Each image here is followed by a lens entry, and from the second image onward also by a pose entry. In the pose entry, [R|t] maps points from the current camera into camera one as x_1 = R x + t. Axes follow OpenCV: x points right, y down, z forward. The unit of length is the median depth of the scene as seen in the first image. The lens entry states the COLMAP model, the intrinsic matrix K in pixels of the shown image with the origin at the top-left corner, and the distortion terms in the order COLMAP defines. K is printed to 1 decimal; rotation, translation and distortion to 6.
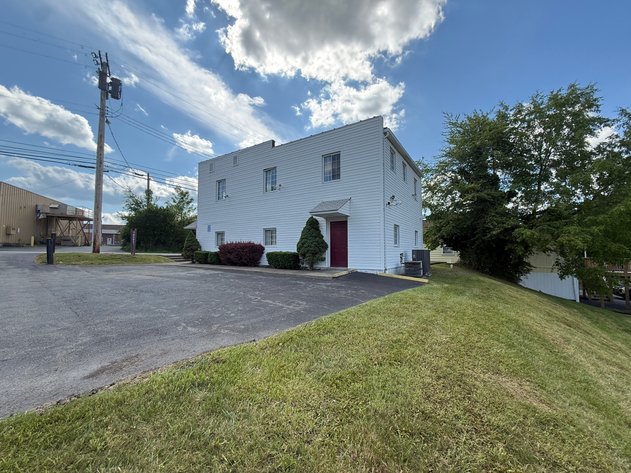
lens RADIAL K [[257.6, 0, 315.5], [0, 257.6, 236.5], [0, 0, 1]] dist [-0.000594, -0.000178]
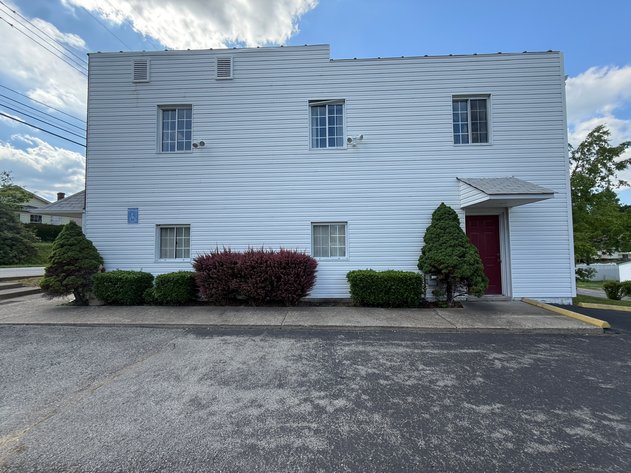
lens RADIAL K [[263.0, 0, 315.5], [0, 263.0, 236.5], [0, 0, 1]] dist [-0.000445, 0.000012]
pose [[0.850105, 0.014438, 0.526414, -0.459068], [-0.021581, 0.999739, 0.007431, -0.007469], [-0.526170, -0.017677, 0.850196, 0.584827]]
